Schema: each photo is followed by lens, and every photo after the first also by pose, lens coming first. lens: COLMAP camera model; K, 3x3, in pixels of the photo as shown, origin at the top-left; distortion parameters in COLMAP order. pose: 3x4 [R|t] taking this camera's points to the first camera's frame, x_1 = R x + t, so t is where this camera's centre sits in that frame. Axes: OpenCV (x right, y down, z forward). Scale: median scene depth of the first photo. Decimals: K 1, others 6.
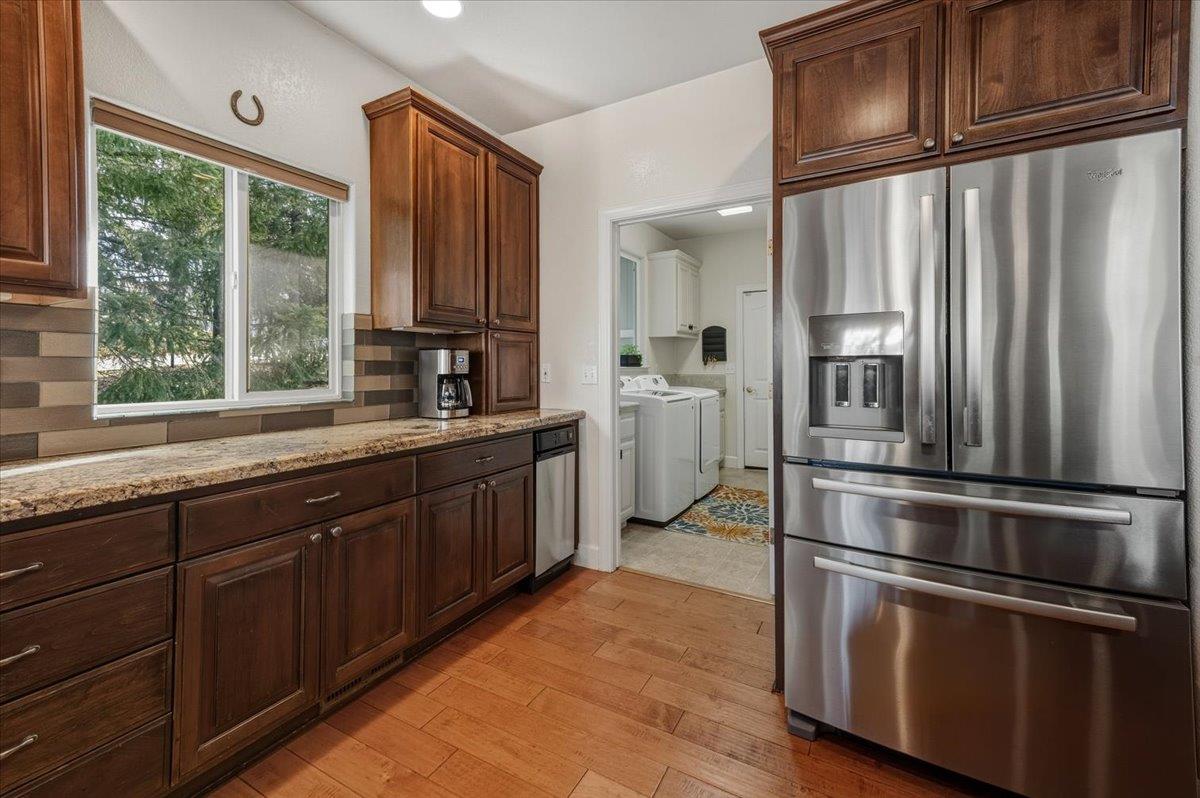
lens RADIAL K [[499.9, 0, 597.9], [0, 499.9, 363.5], [0, 0, 1]] dist [-0.000032, -0.000009]
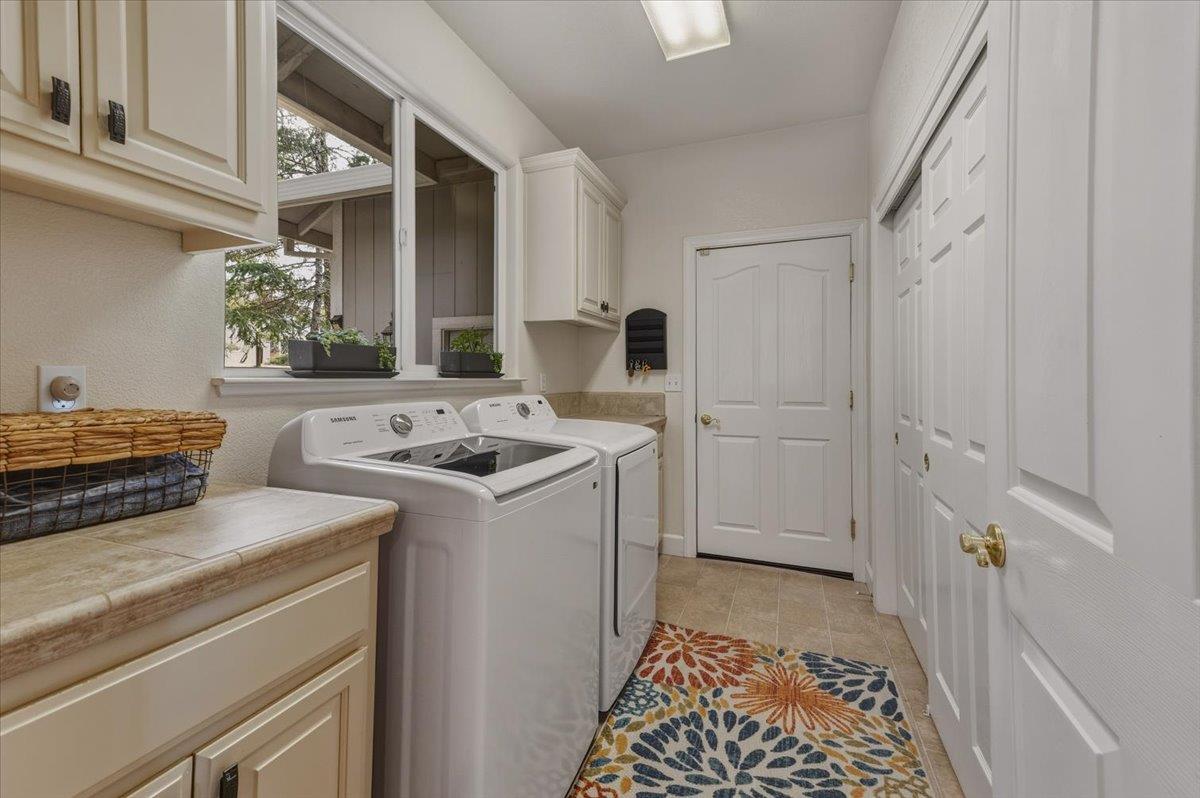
lens RADIAL K [[485.0, 0, 600.0], [0, 485.0, 399.0], [0, 0, 1]] dist [-0.000142, -0.000006]
pose [[0.989457, -0.003457, 0.144786, 0.105613], [-0.002416, 0.999182, 0.040369, 0.006822], [-0.144807, -0.040294, 0.988639, 0.483866]]
